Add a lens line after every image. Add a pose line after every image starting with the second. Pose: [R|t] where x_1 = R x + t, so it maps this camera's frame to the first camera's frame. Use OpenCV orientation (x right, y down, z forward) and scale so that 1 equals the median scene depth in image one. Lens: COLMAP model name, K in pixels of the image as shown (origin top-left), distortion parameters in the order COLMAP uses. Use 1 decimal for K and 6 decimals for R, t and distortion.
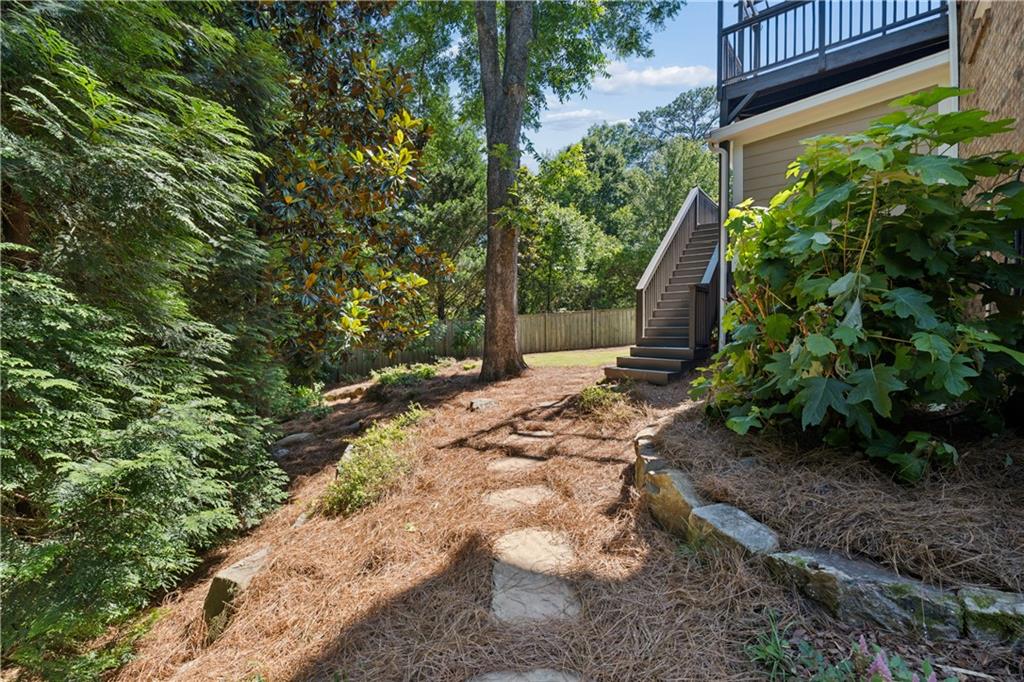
lens RADIAL K [[470.4, 0, 512.0], [0, 470.4, 341.0], [0, 0, 1]] dist [0.000002, 0.000002]
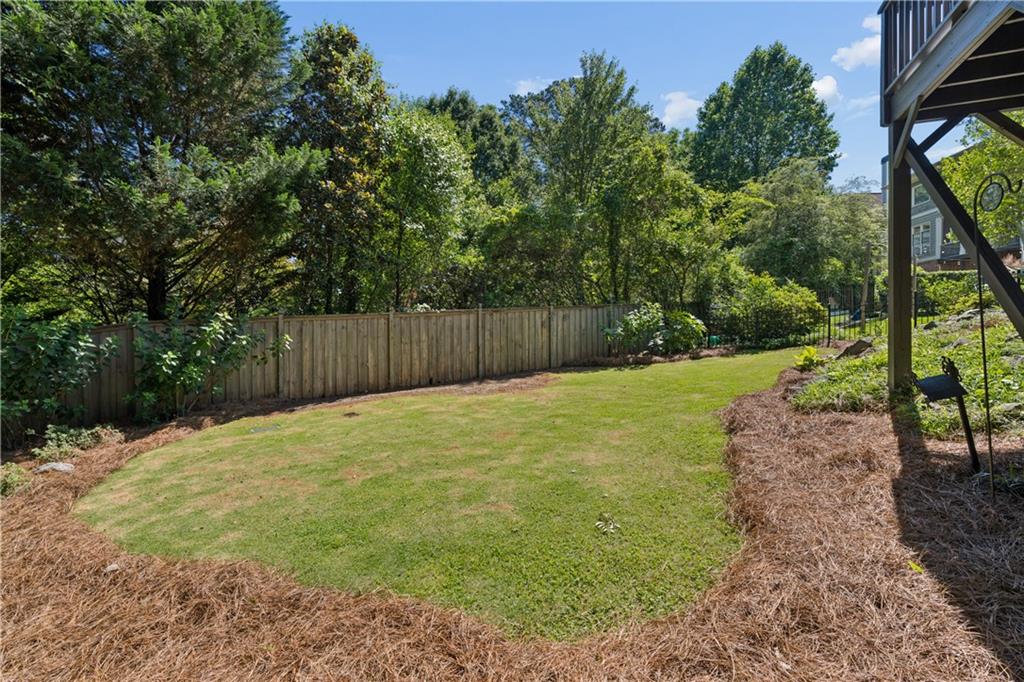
lens RADIAL K [[470.3, 0, 512.0], [0, 470.3, 341.0], [0, 0, 1]] dist [-0.000734, 0.000016]
pose [[0.957622, 0.004010, 0.288000, 0.048245], [-0.001755, 0.999966, -0.008087, -0.022595], [-0.288023, 0.007239, 0.957596, 0.439054]]
